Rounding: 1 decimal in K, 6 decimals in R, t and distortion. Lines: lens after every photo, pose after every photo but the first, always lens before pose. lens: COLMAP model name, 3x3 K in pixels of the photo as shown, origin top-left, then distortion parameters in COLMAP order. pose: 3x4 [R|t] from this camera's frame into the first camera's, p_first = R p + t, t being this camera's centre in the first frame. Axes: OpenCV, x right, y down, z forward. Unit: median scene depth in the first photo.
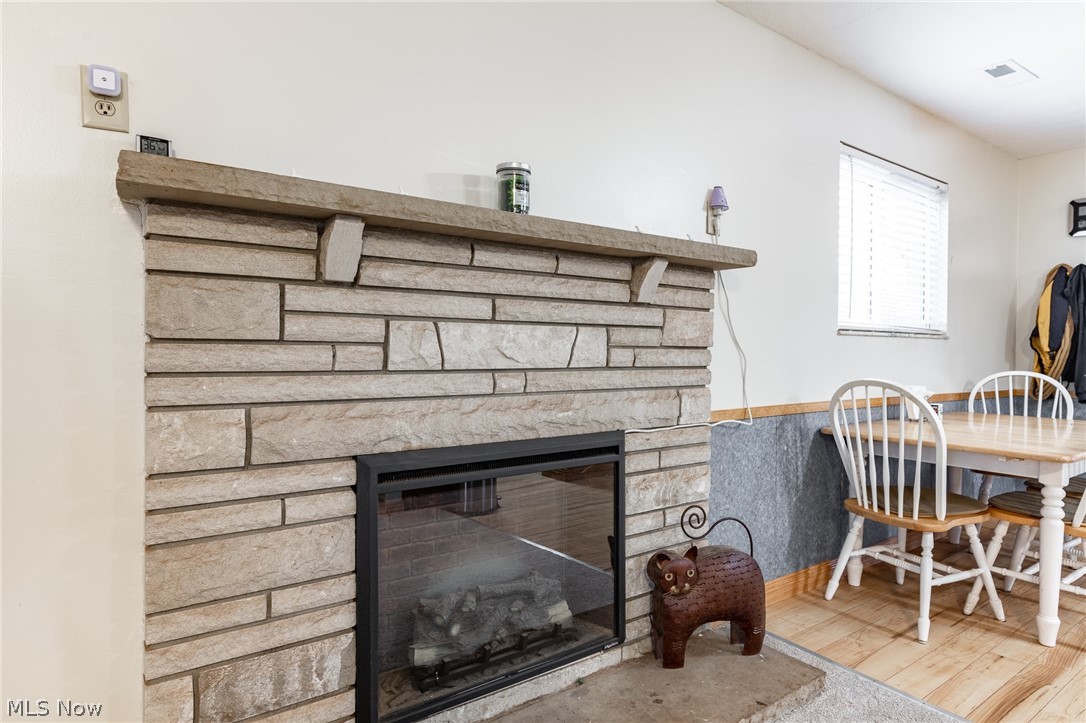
lens RADIAL K [[621.7, 0, 547.5], [0, 621.7, 356.4], [0, 0, 1]] dist [-0.002312, -0.000532]
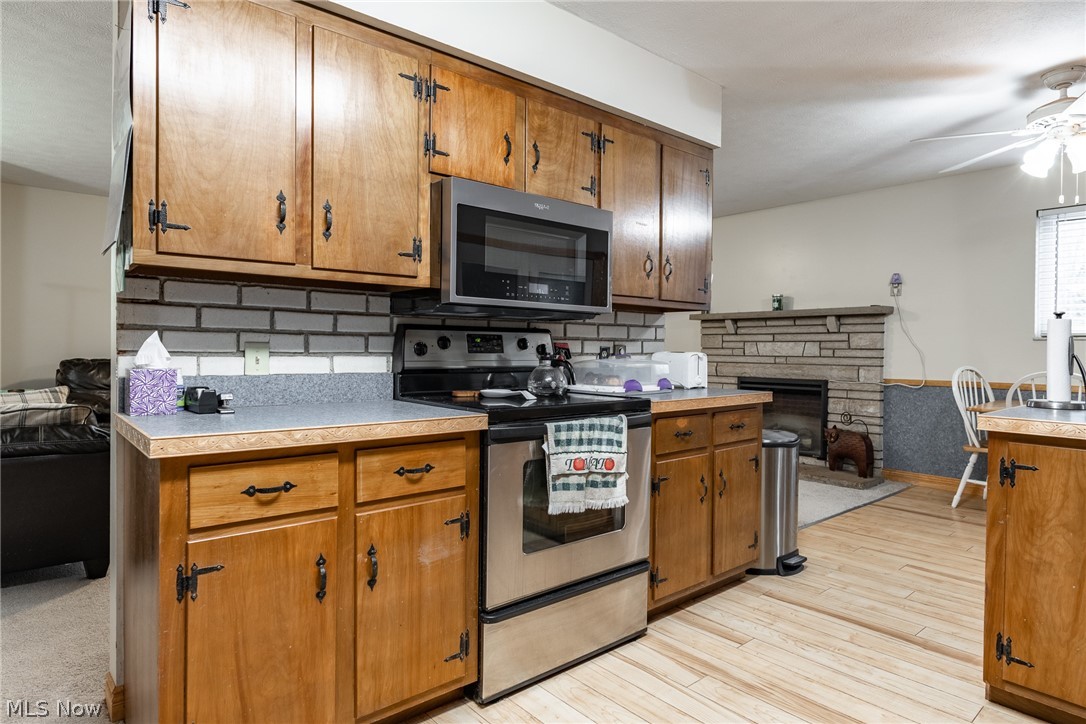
lens RADIAL K [[621.7, 0, 543.2], [0, 621.7, 362.7], [0, 0, 1]] dist [-0.002312, -0.000532]
pose [[0.080566, 0.021079, -0.996526, 2.746757], [-0.011951, 0.999725, 0.020181, 0.004177], [0.996678, 0.010284, 0.080795, -0.445909]]
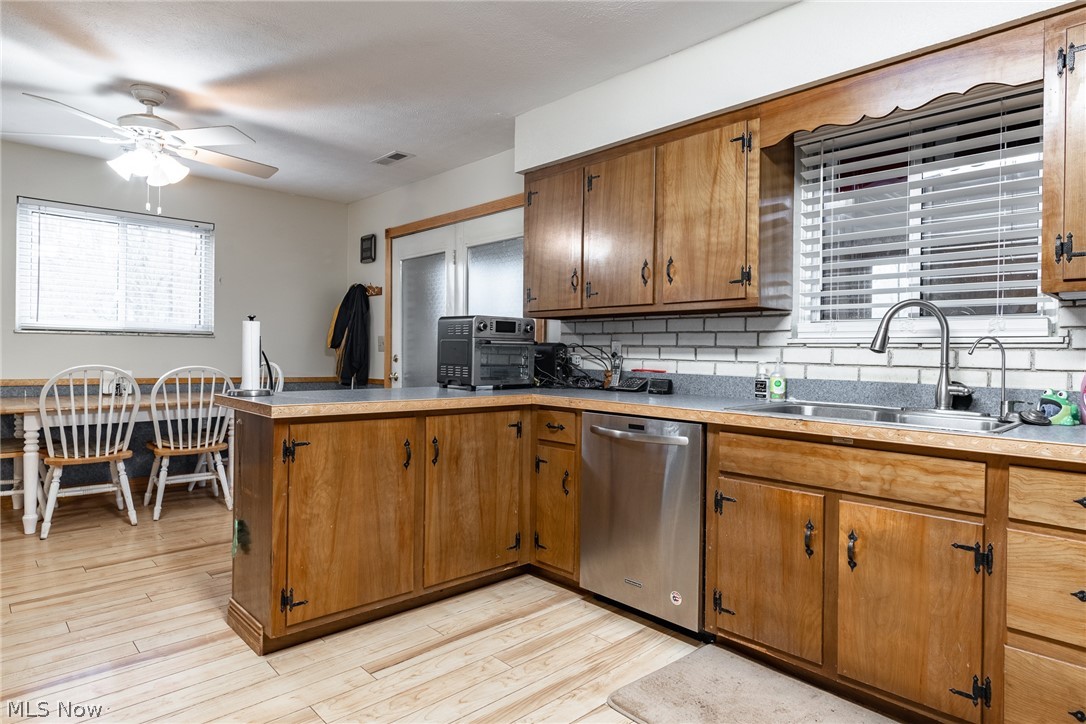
lens RADIAL K [[621.7, 0, 554.8], [0, 621.7, 360.1], [0, 0, 1]] dist [-0.002312, -0.000532]
pose [[0.991483, 0.008185, 0.129977, 2.216468], [-0.009603, 0.999901, 0.010288, 0.000580], [-0.129880, -0.011449, 0.991464, -0.826155]]
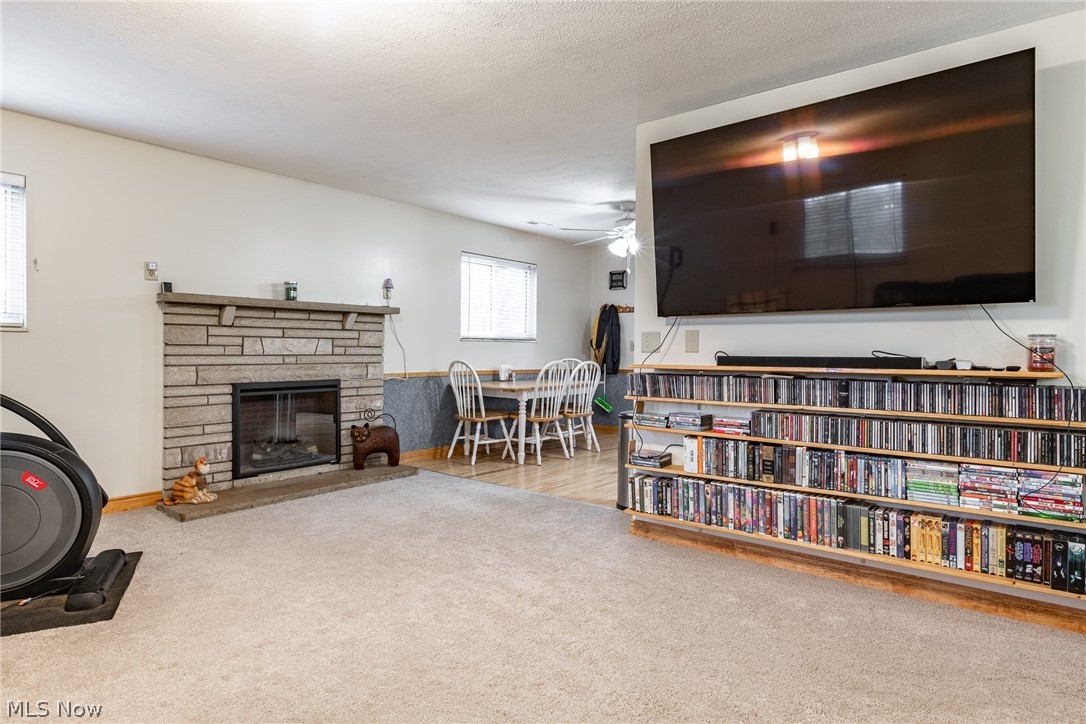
lens RADIAL K [[621.7, 0, 545.5], [0, 621.7, 357.1], [0, 0, 1]] dist [-0.002312, -0.000532]
pose [[0.966038, -0.001180, 0.258397, 0.284519], [-0.000872, 0.999969, 0.007826, 0.006954], [-0.258398, -0.007785, 0.966007, -1.724145]]
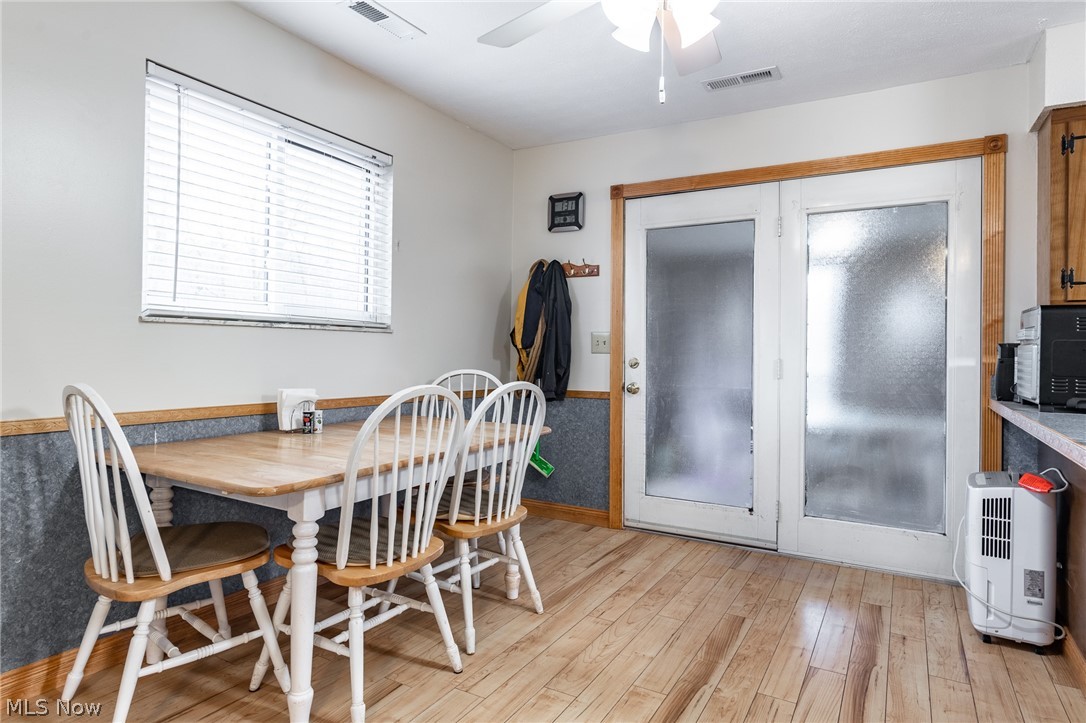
lens RADIAL K [[621.7, 0, 544.0], [0, 621.7, 351.5], [0, 0, 1]] dist [-0.002312, -0.000532]
pose [[0.915781, 0.006799, 0.401621, 0.896806], [-0.005717, 0.999976, -0.003893, 0.000405], [-0.401637, 0.001269, 0.915798, 0.202107]]
